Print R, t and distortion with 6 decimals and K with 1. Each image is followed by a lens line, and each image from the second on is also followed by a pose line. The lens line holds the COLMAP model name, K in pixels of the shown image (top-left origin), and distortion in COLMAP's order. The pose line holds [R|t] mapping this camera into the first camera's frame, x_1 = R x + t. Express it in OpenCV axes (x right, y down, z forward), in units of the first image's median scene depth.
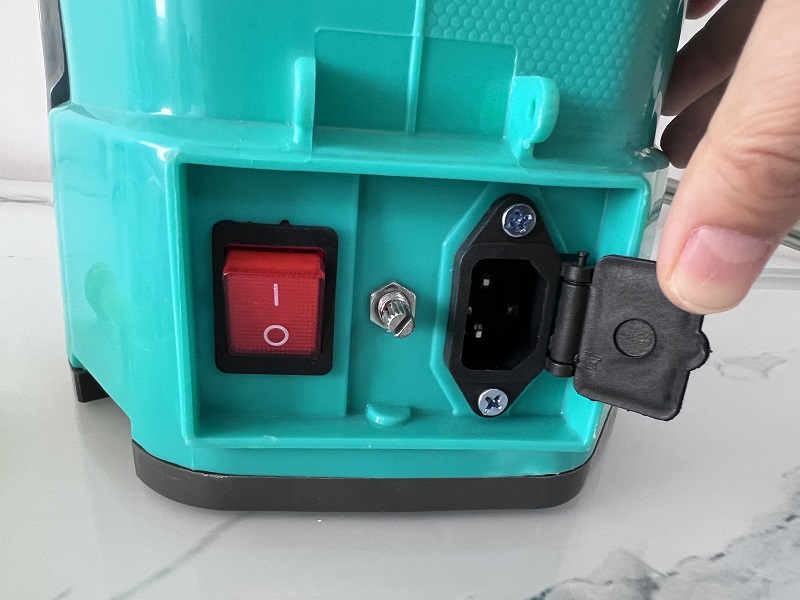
lens RADIAL K [[530.6, 0, 400.0], [0, 530.6, 300.0], [0, 0, 1]] dist [0.002591, 0.001084]
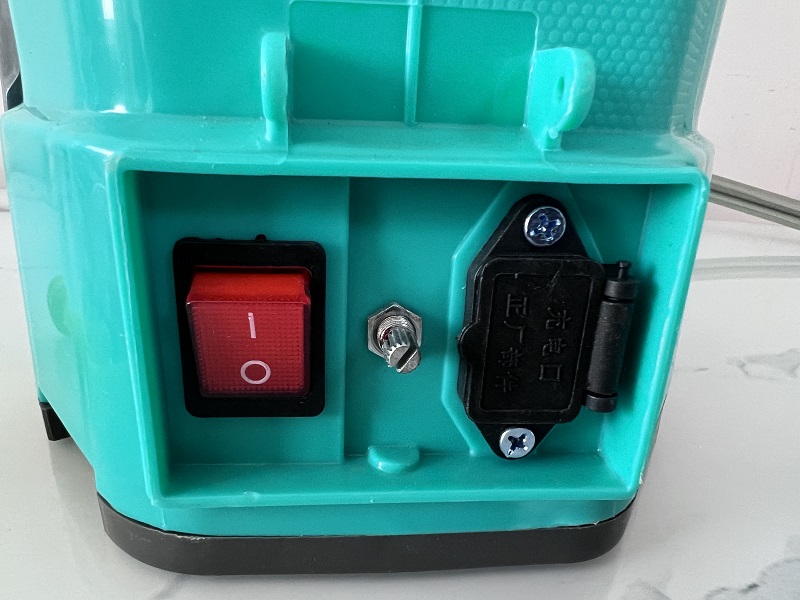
lens RADIAL K [[530.6, 0, 400.0], [0, 530.6, 300.0], [0, 0, 1]] dist [0.002591, 0.001084]
pose [[0.999380, -0.025180, -0.024594, 0.017271], [0.025264, 0.999676, 0.003089, -0.044109], [0.024509, -0.003708, 0.999693, 0.170507]]
